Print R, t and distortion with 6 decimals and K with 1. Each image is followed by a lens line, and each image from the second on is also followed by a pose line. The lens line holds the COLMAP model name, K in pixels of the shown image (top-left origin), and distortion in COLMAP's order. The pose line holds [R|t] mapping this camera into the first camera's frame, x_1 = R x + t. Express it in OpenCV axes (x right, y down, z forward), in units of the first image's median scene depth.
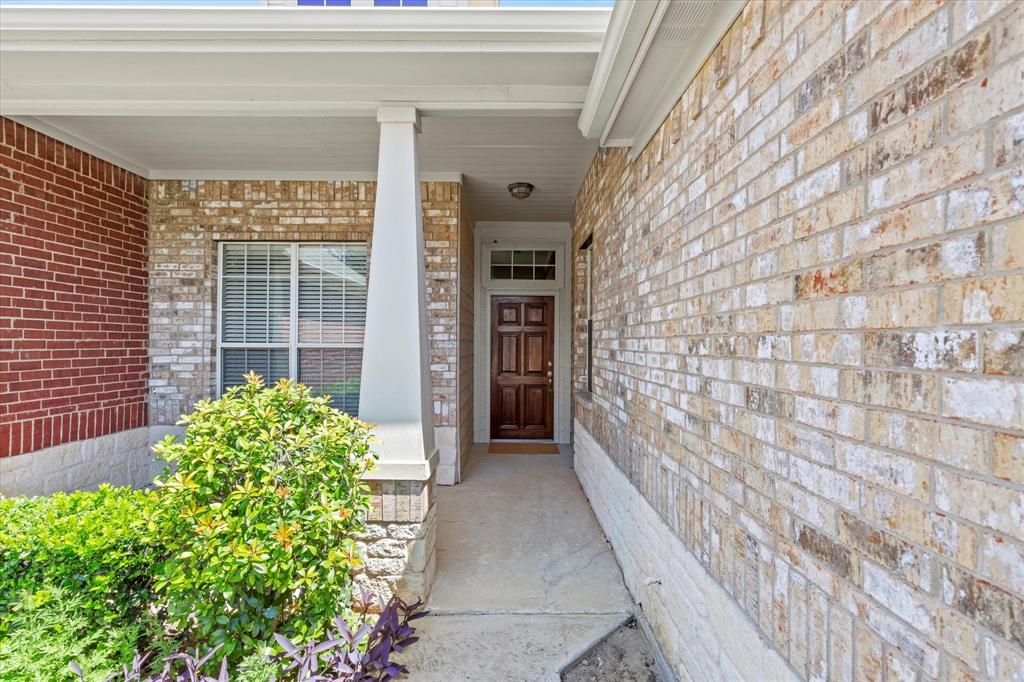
lens RADIAL K [[459.3, 0, 513.5], [0, 459.3, 342.7], [0, 0, 1]] dist [0.006169, 0.000558]
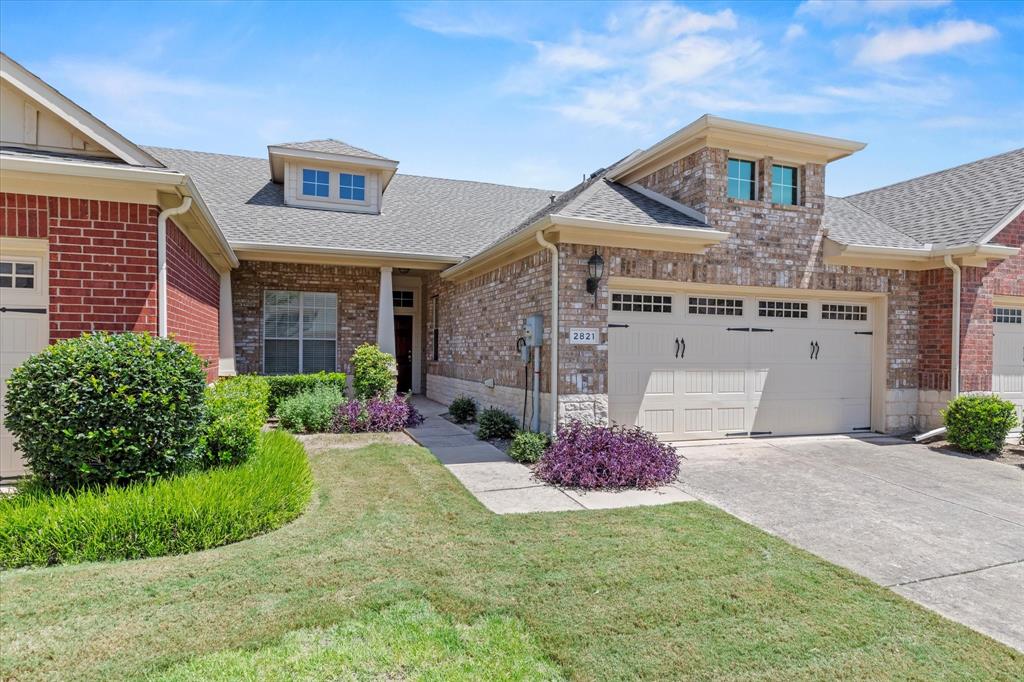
lens RADIAL K [[583.2, 0, 498.0], [0, 583.2, 346.9], [0, 0, 1]] dist [0.013203, -0.000925]
pose [[0.941358, 0.007873, 0.337318, -0.542599], [-0.003948, 0.999916, -0.012319, 0.075685], [-0.337386, 0.010265, 0.941310, -1.936896]]
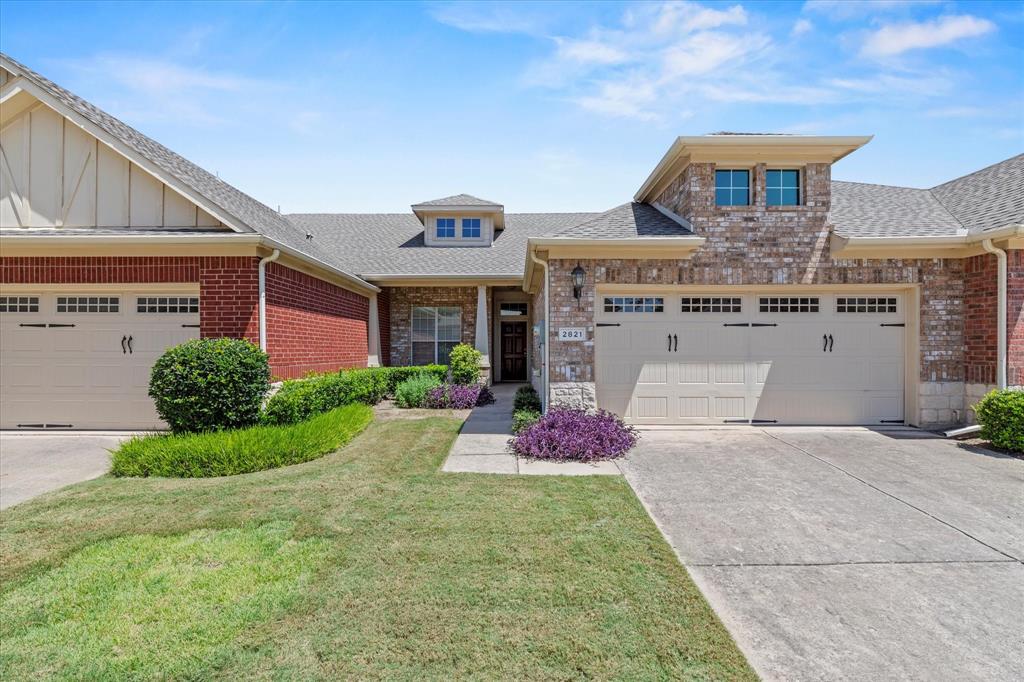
lens RADIAL K [[459.3, 0, 513.5], [0, 459.3, 342.7], [0, 0, 1]] dist [0.006169, 0.000558]
pose [[0.999981, -0.005061, -0.003392, 0.036861], [0.004991, 0.999777, -0.020513, 0.084220], [0.003495, 0.020496, 0.999784, -2.040025]]
